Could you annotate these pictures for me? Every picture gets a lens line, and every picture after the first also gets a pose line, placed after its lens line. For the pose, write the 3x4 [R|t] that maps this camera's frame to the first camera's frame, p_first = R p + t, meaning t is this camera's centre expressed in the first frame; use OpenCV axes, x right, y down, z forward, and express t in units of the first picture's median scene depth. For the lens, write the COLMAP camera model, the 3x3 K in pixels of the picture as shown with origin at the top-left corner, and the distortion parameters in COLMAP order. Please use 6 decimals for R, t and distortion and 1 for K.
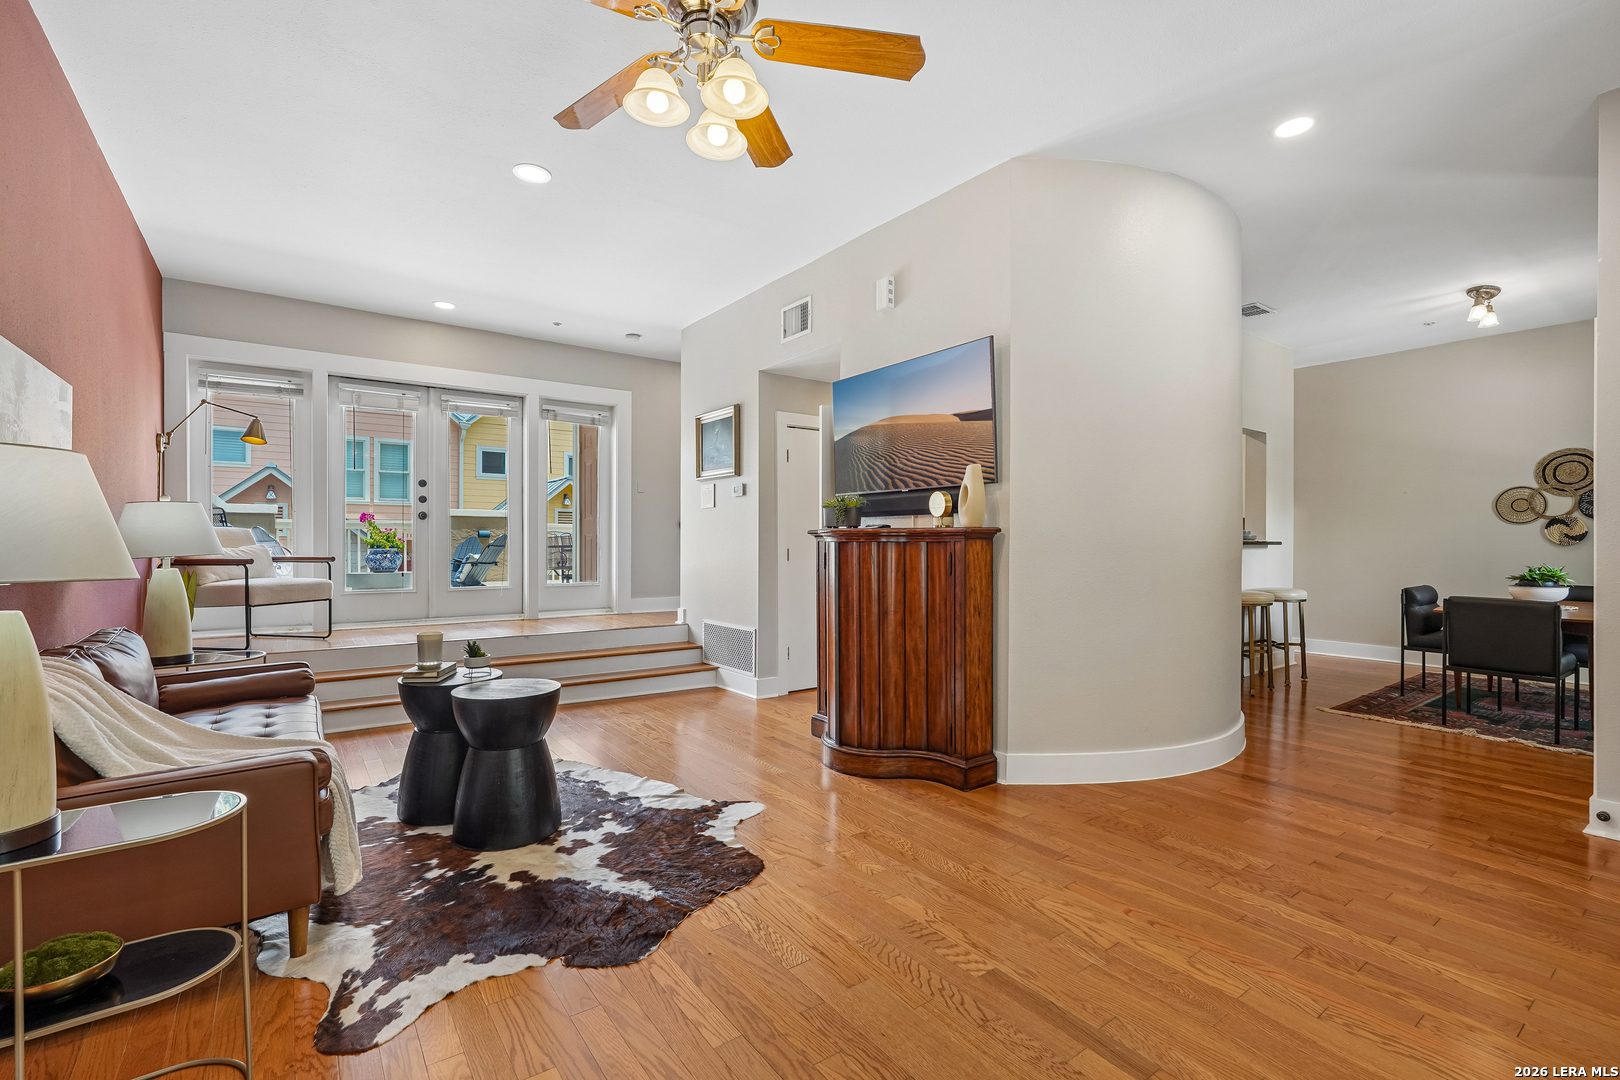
lens RADIAL K [[717.4, 0, 810.0], [0, 717.4, 540.0], [0, 0, 1]] dist [-0.004000, -0.000258]
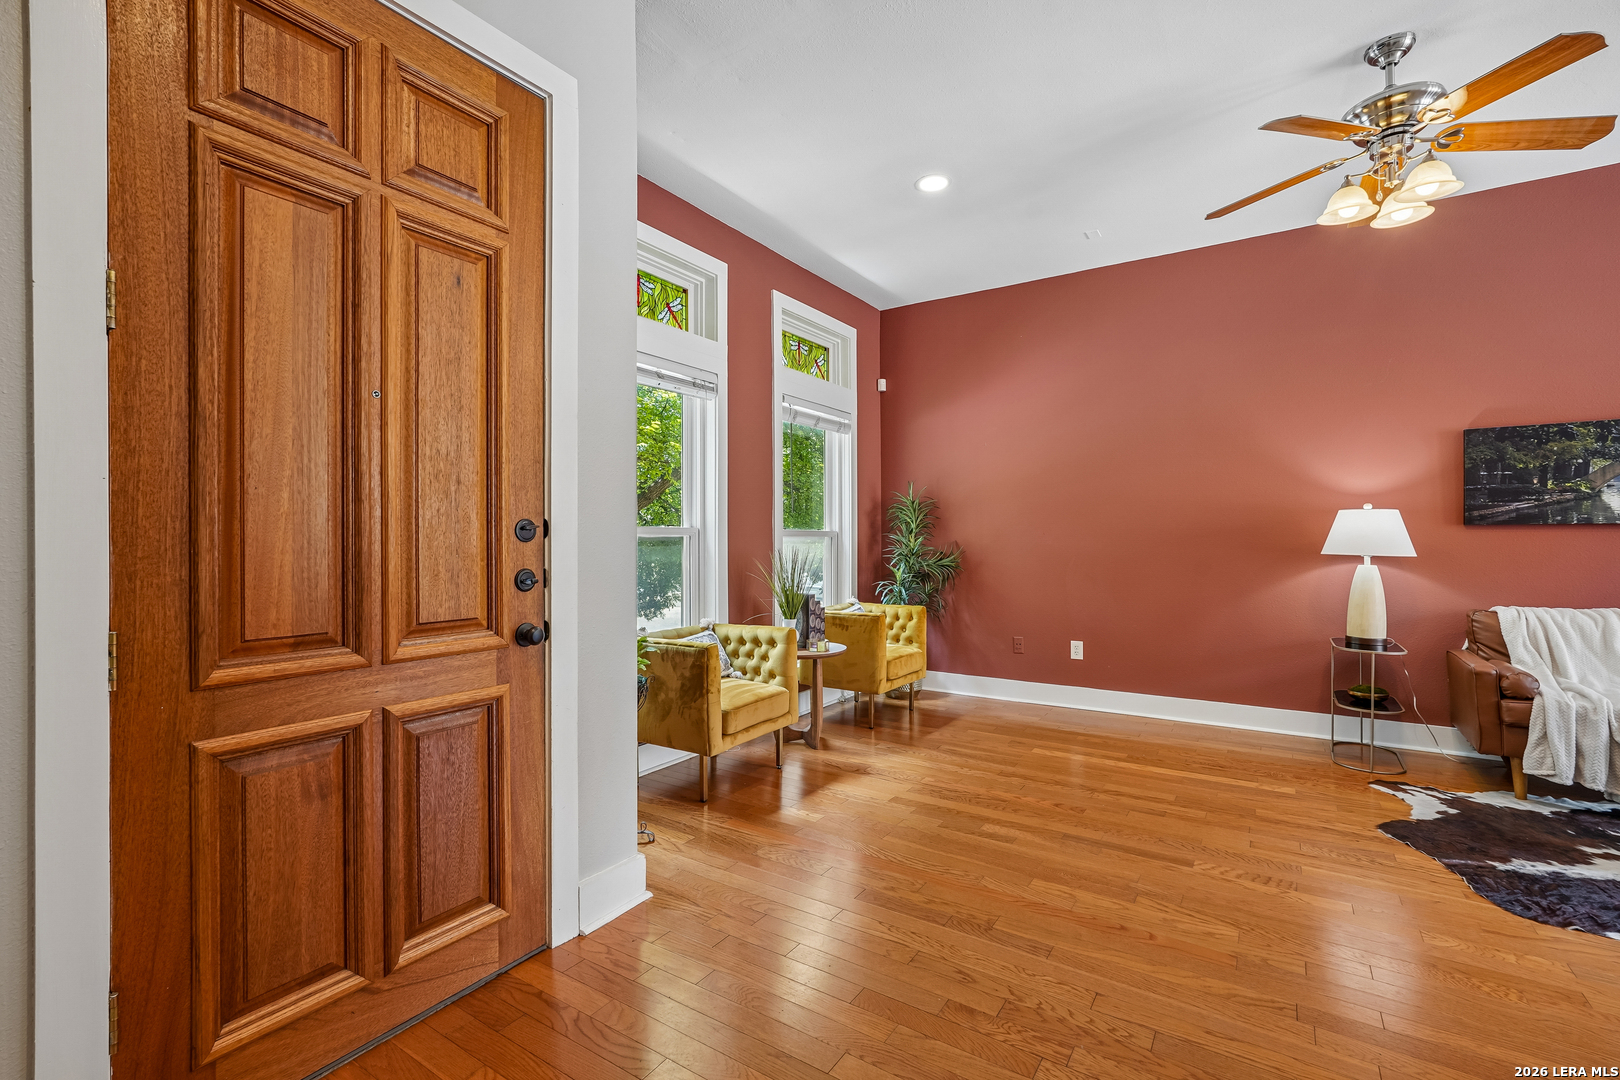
lens RADIAL K [[713.7, 0, 810.0], [0, 713.7, 540.0], [0, 0, 1]] dist [0.001089, 0.000031]
pose [[-0.938861, -0.001419, -0.344294, 1.308703], [0.000932, 0.999977, -0.006663, 0.002480], [0.344295, -0.006577, -0.938838, 1.902385]]
